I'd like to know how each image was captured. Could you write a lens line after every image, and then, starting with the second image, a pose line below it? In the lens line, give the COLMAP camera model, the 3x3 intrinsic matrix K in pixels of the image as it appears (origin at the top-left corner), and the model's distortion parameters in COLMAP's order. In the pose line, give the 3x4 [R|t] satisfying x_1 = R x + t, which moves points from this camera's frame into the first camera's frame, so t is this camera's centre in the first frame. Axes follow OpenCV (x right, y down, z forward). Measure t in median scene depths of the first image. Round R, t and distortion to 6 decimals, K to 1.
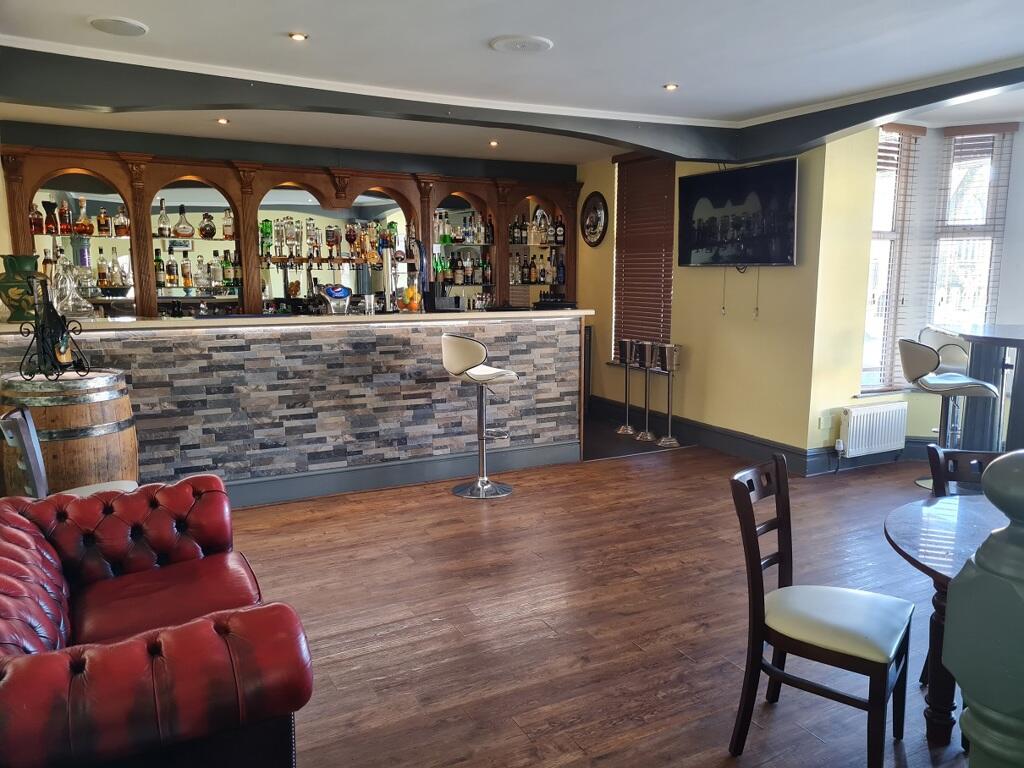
lens RADIAL K [[784.5, 0, 519.0], [0, 784.5, 392.3], [0, 0, 1]] dist [0.033075, -0.011050]
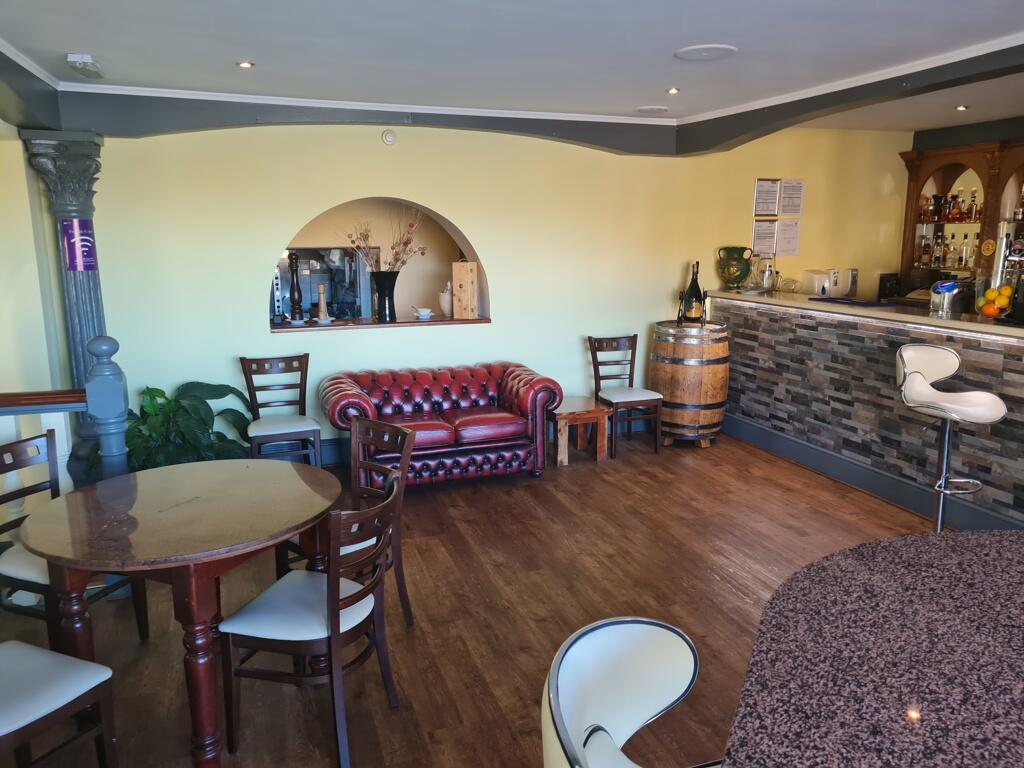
lens RADIAL K [[784.5, 0, 518.2], [0, 784.5, 378.5], [0, 0, 1]] dist [0.033075, -0.011050]
pose [[-0.175072, 0.181034, -0.967769, 0.829538], [-0.146524, 0.967213, 0.207436, -0.156816], [0.973592, 0.178118, -0.142806, 0.737834]]
